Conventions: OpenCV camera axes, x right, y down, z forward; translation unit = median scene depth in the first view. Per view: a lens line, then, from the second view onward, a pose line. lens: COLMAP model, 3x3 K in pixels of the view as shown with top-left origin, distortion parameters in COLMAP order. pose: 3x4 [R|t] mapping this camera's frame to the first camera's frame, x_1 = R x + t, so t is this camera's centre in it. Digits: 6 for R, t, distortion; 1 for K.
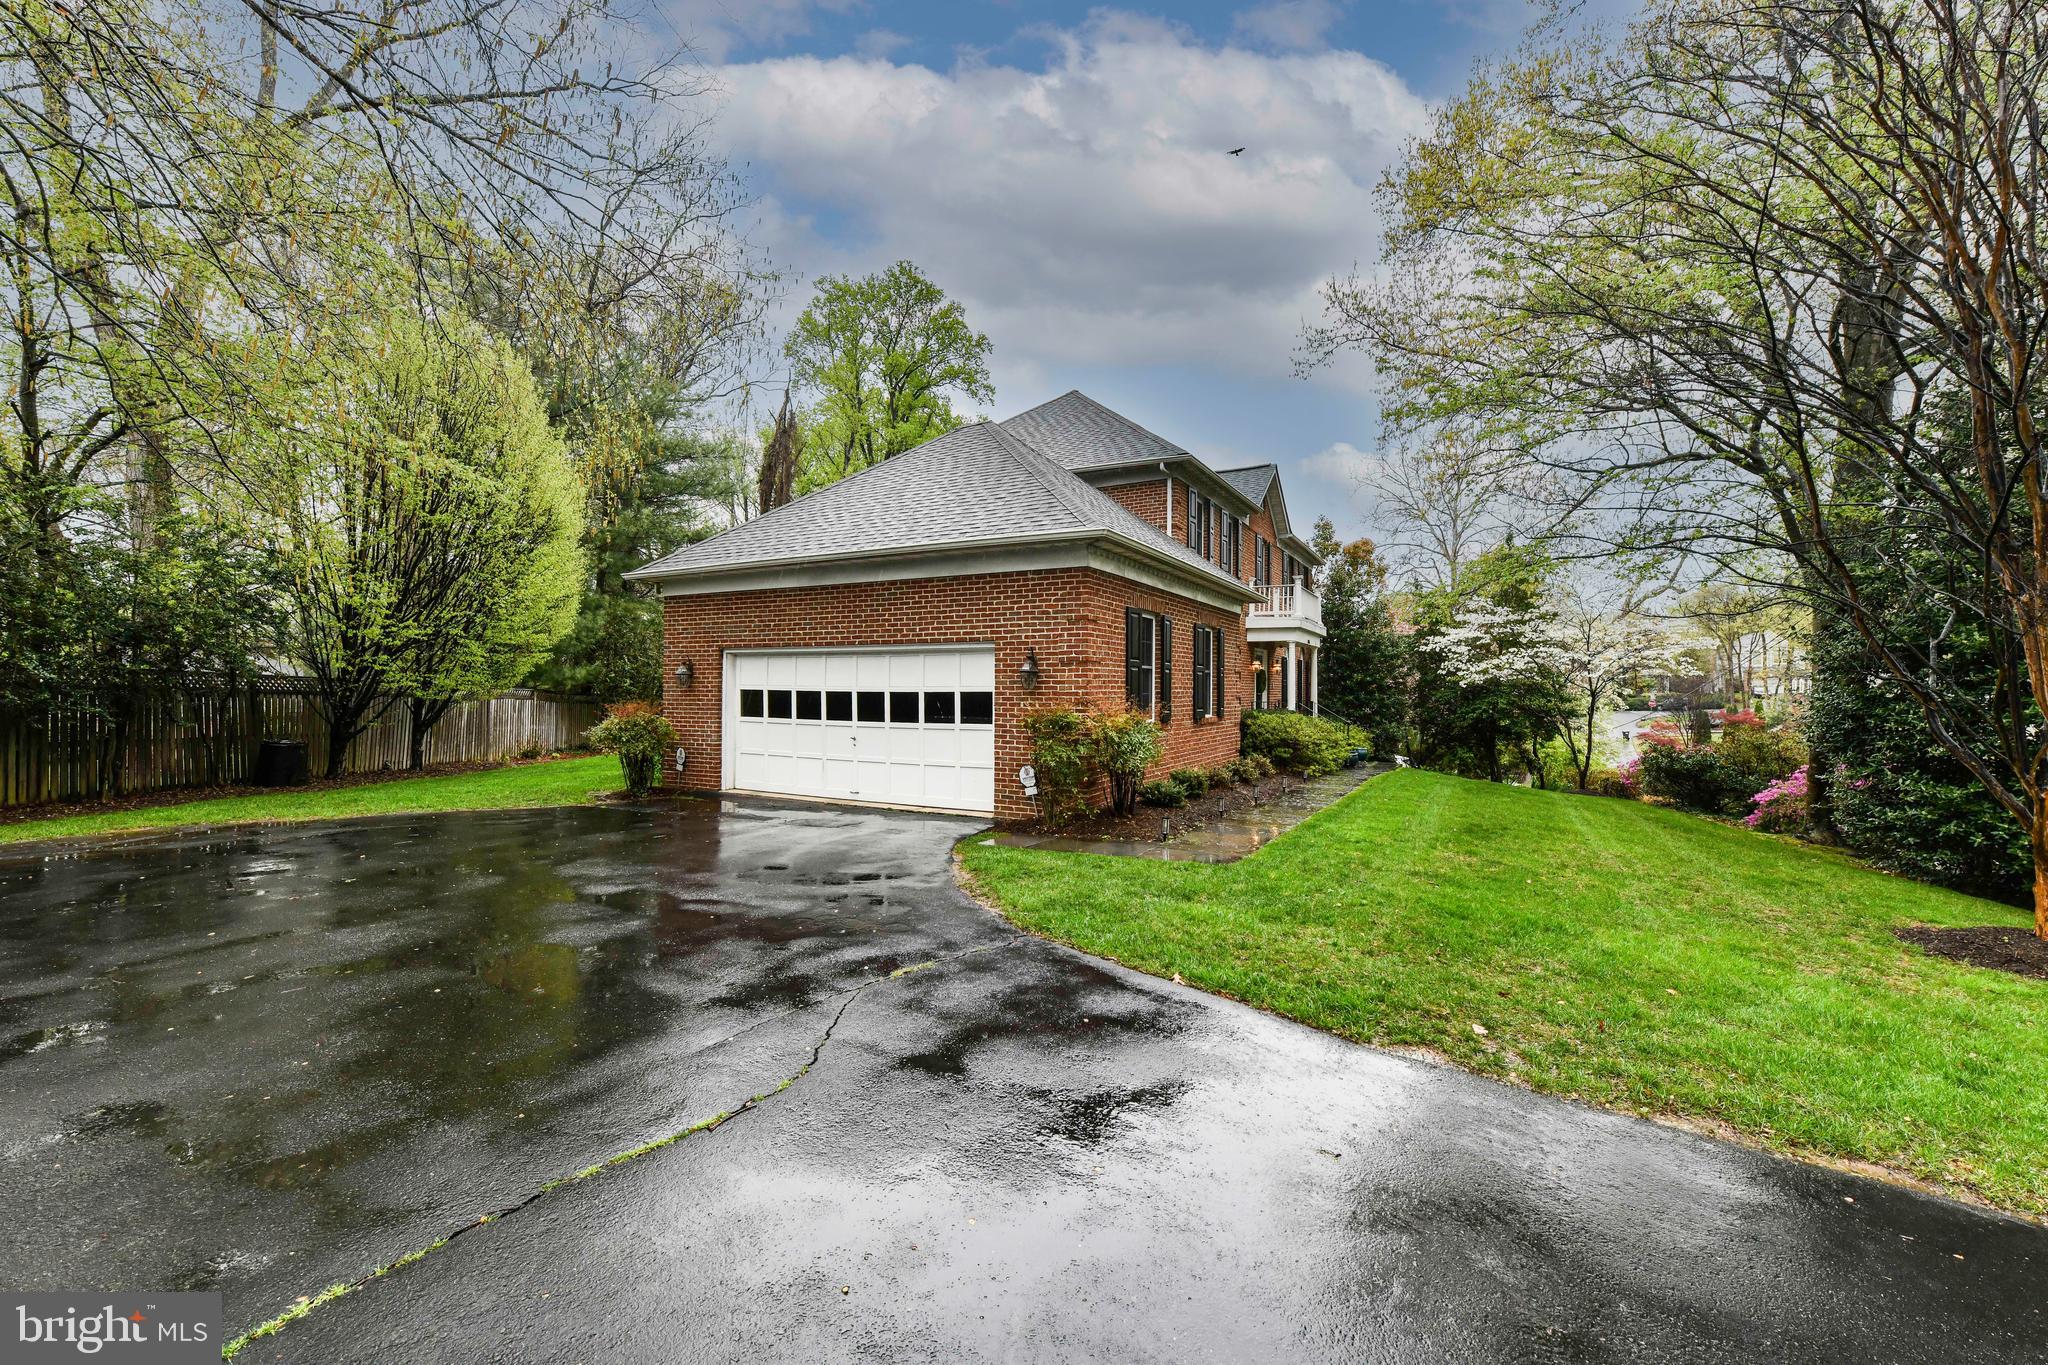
lens RADIAL K [[878.9, 0, 1020.7], [0, 878.9, 687.6], [0, 0, 1]] dist [0.001807, 0.001166]
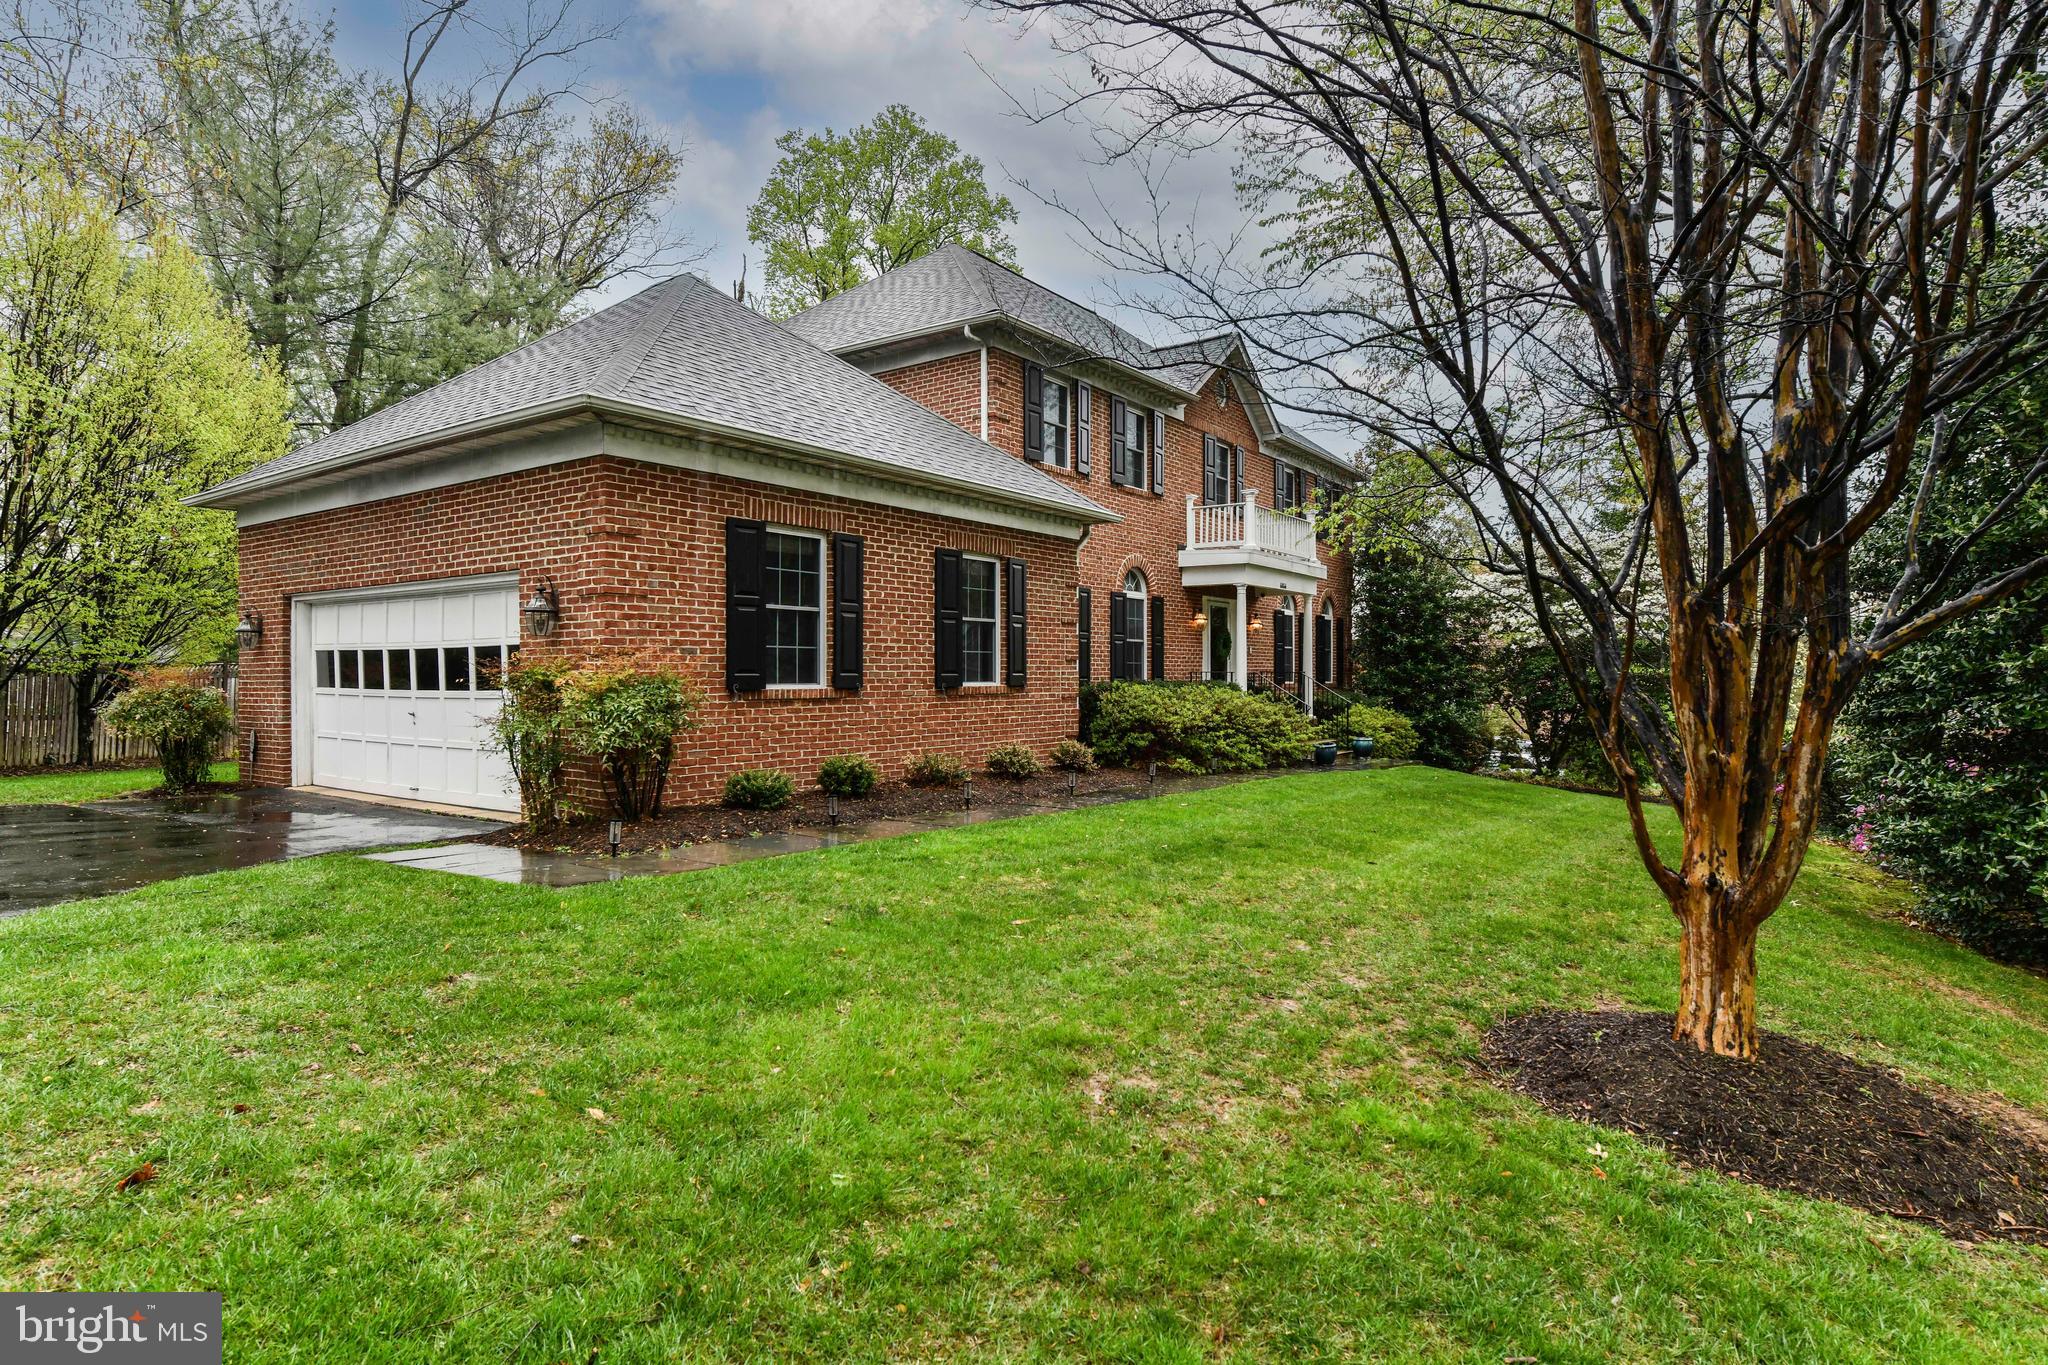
lens RADIAL K [[1149.0, 0, 1027.4], [0, 1149.0, 671.0], [0, 0, 1]] dist [-0.005731, -0.000747]
pose [[0.993892, -0.007453, -0.110101, 0.317452], [0.007384, 0.999972, -0.001036, 0.021104], [0.110106, 0.000217, 0.993920, 0.098858]]
